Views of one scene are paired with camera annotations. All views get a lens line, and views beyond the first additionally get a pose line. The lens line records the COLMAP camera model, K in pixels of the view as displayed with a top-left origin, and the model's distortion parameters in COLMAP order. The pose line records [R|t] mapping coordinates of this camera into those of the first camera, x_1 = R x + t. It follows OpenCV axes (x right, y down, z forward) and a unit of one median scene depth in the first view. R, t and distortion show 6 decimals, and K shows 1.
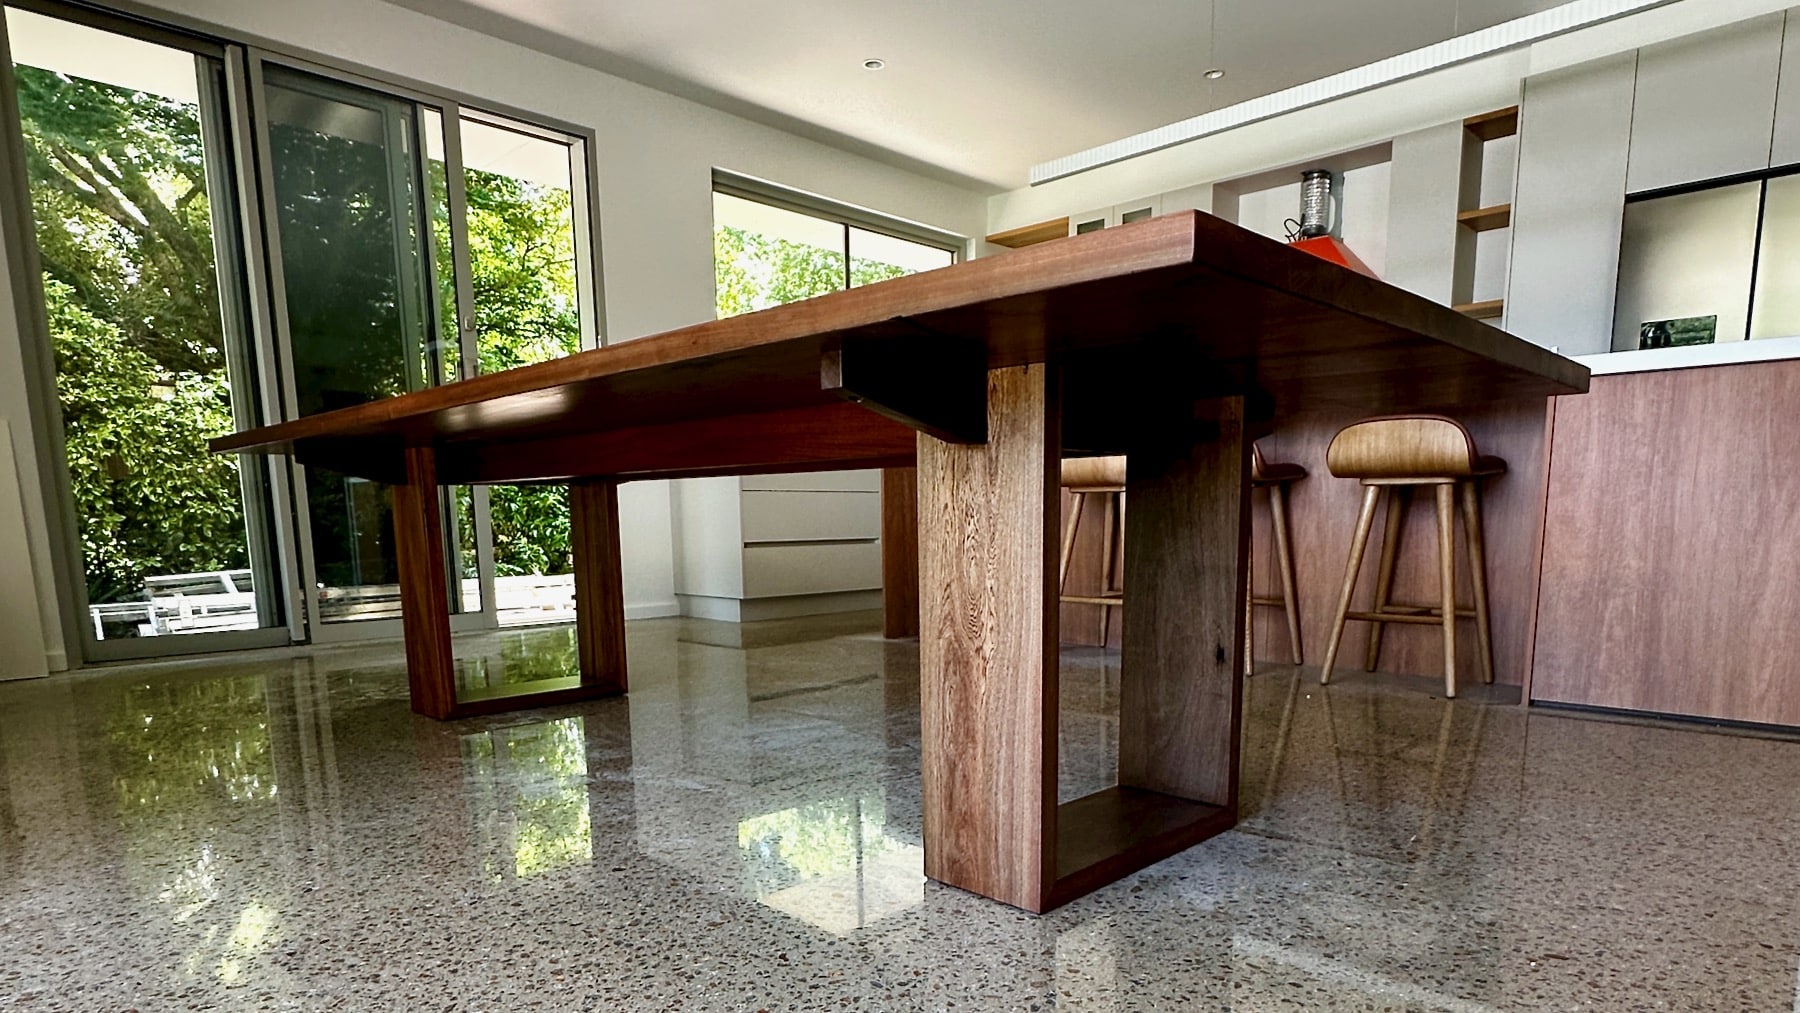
lens RADIAL K [[1043.0, 0, 930.9], [0, 1043.0, 692.0], [0, 0, 1]] dist [-0.001446, -0.000232]
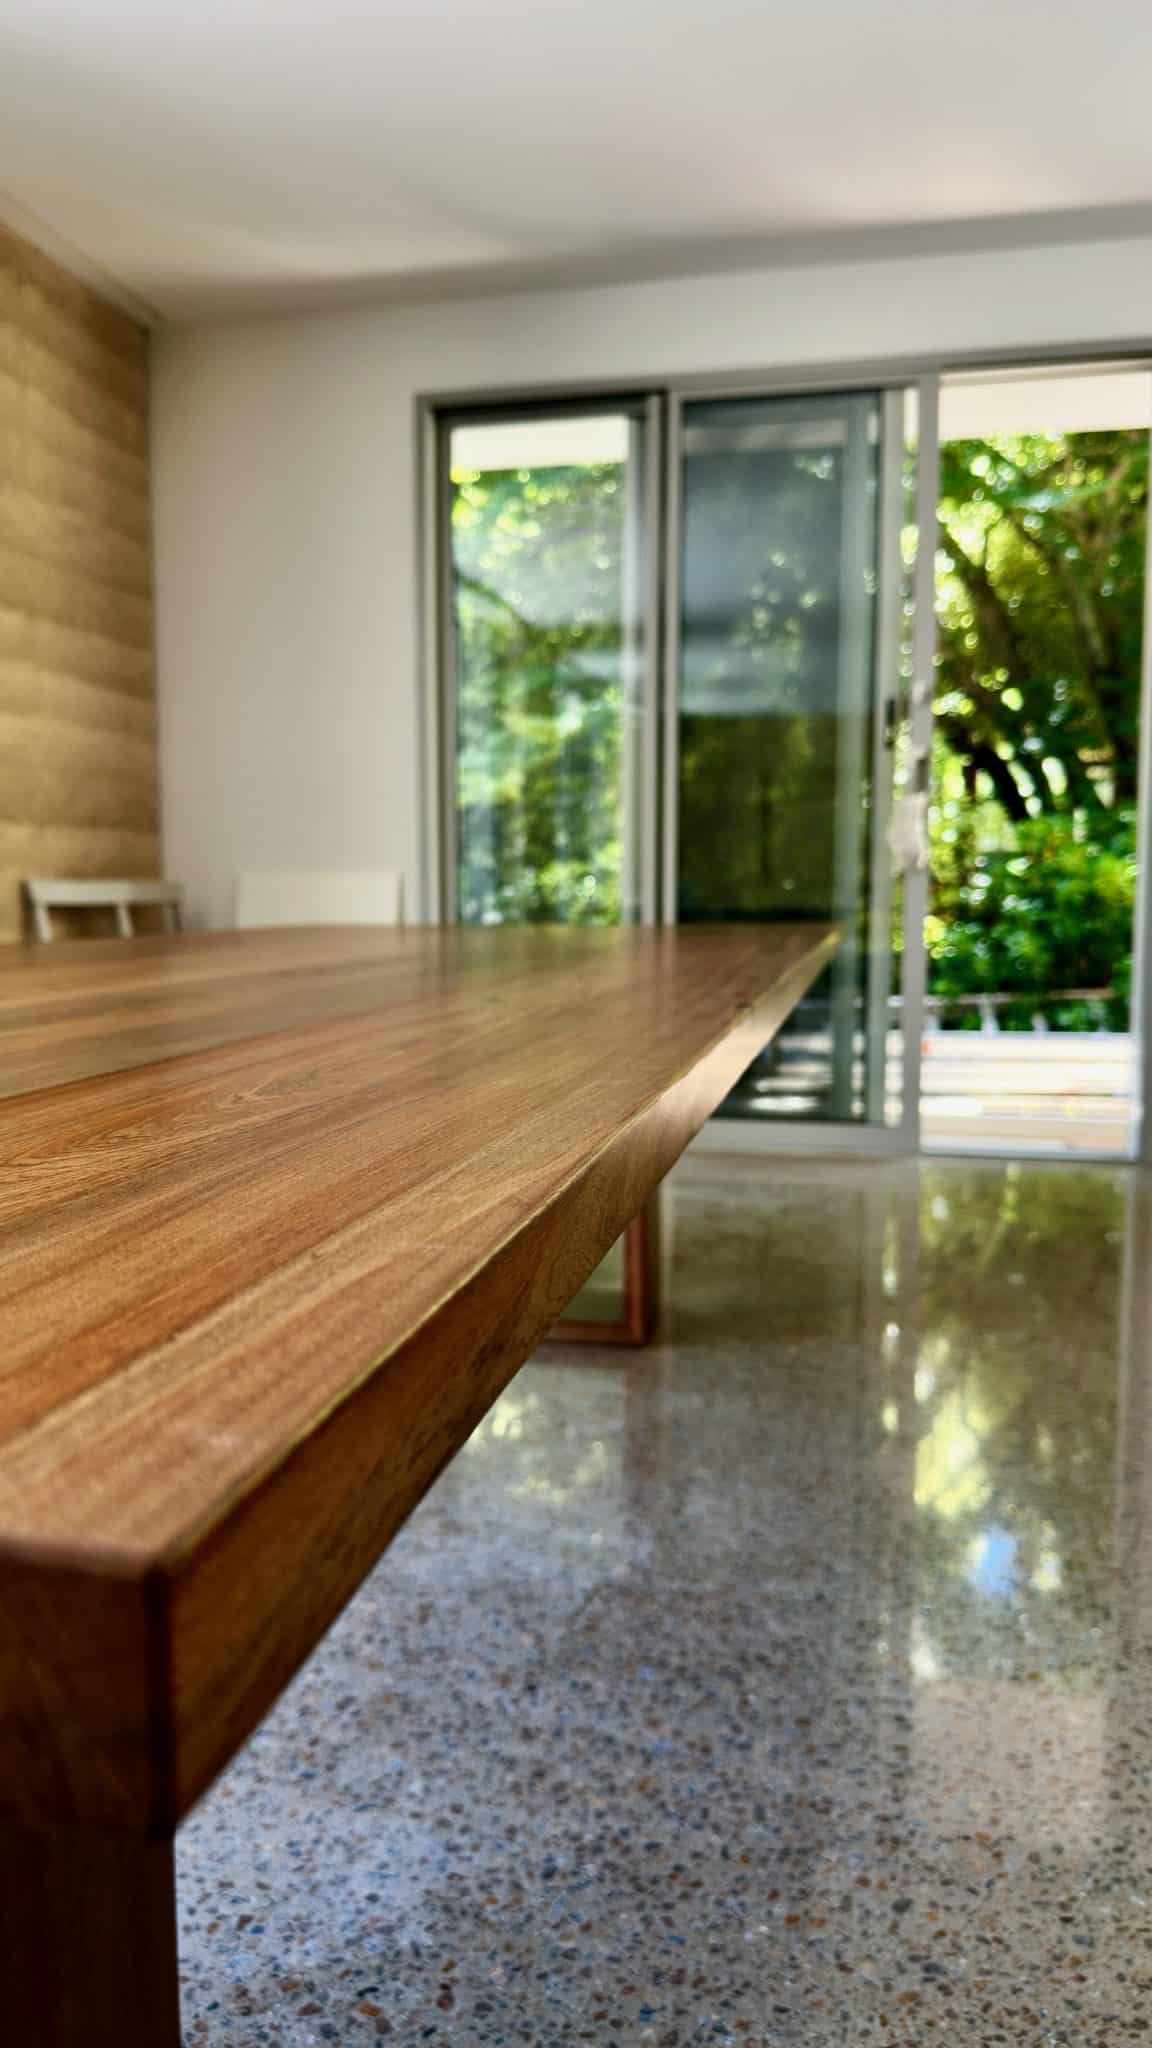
lens RADIAL K [[1481.6, 0, 534.4], [0, 1481.6, 1032.6], [0, 0, 1]] dist [0.027806, -0.030034]
pose [[0.503334, 0.089626, -0.859431, 0.467124], [-0.144973, 0.989267, 0.018261, -0.222348], [0.851844, 0.115403, 0.510925, 0.596912]]
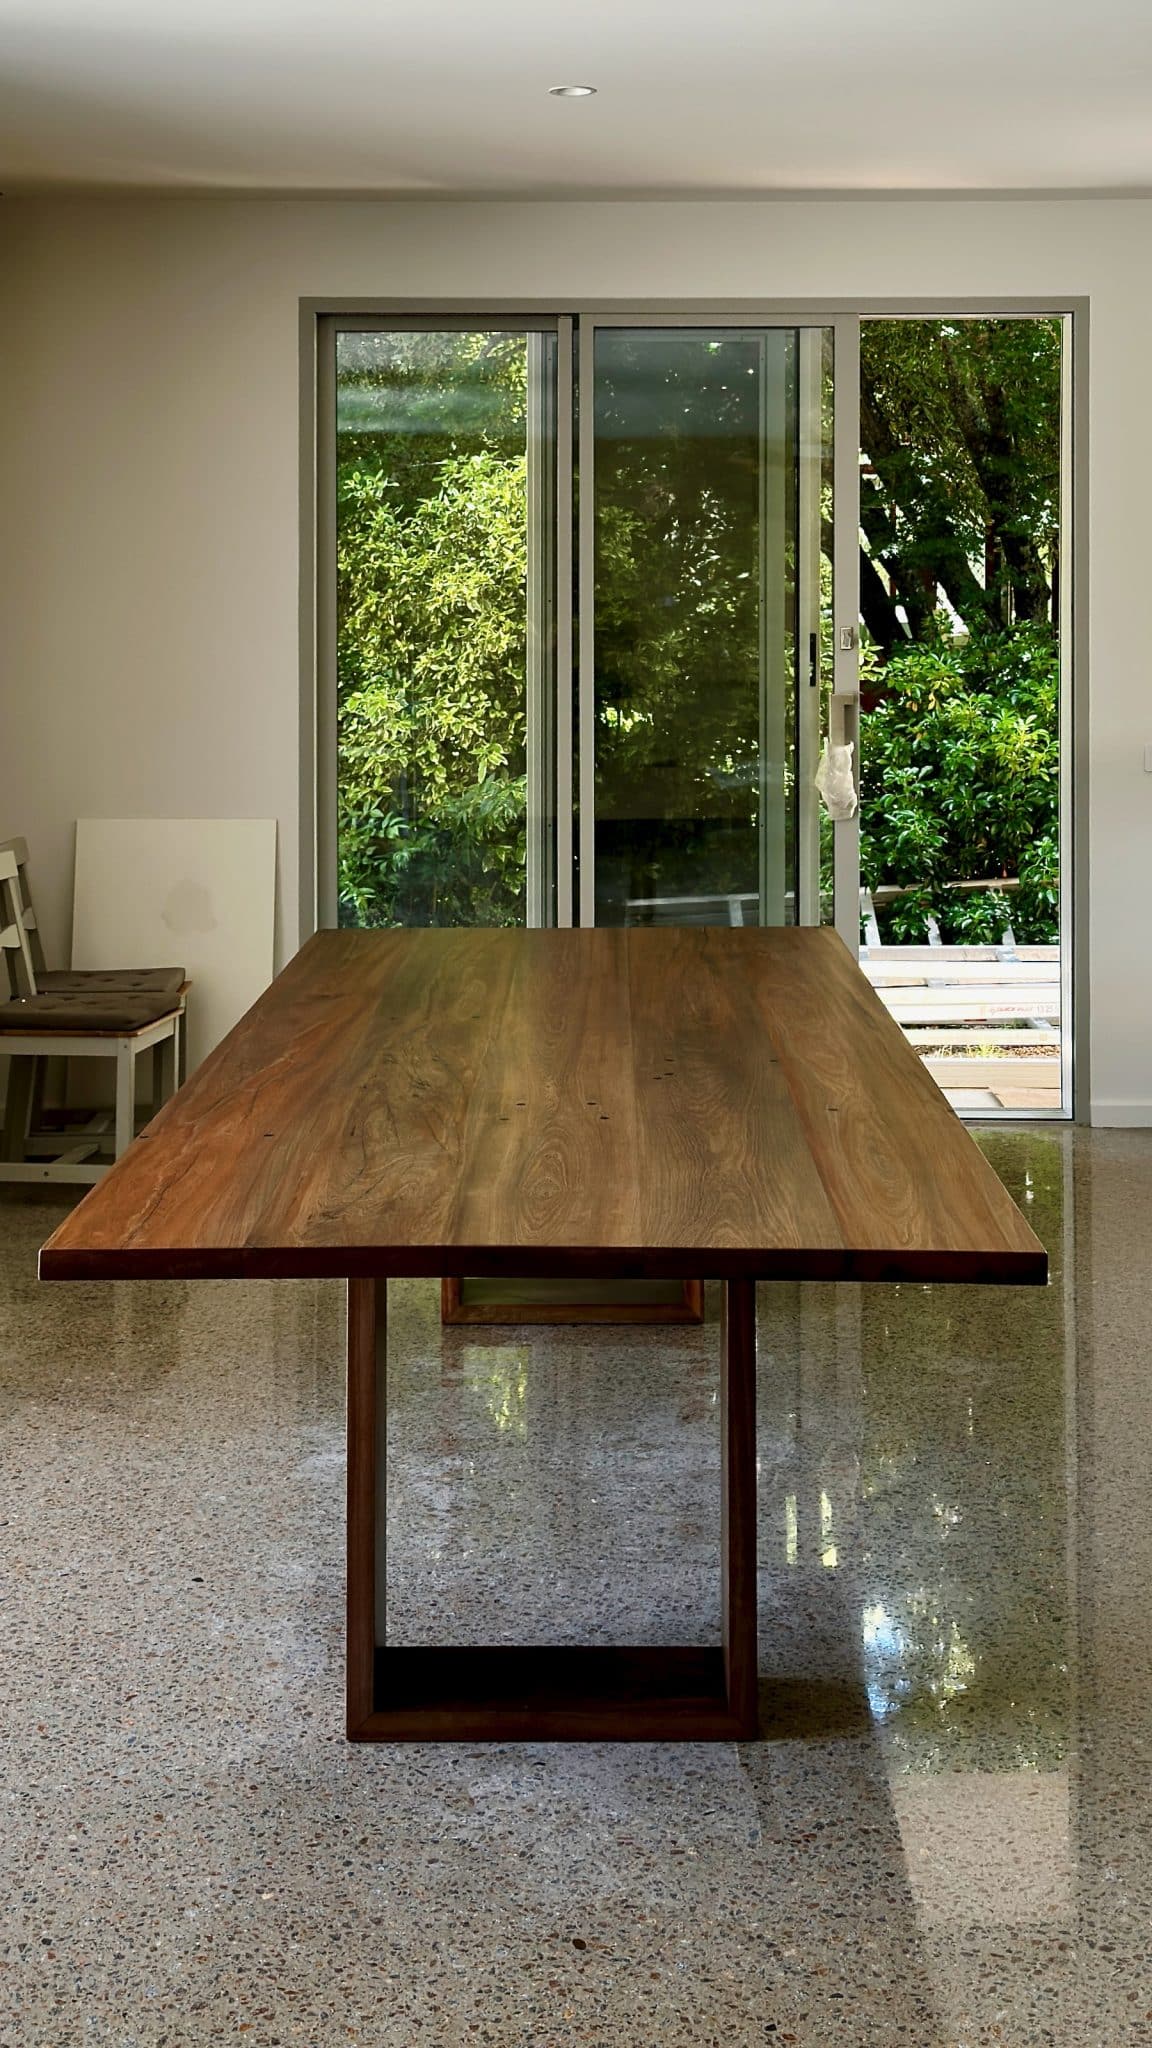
lens RADIAL K [[2714.3, 0, 594.2], [0, 2714.3, 553.4], [0, 0, 1]] dist [0.040830, 0.000000]
pose [[0.689661, 0.000504, -0.724132, 1.157317], [-0.127154, 0.984546, -0.120417, -0.331450], [0.712881, 0.175123, 0.679068, -0.431870]]
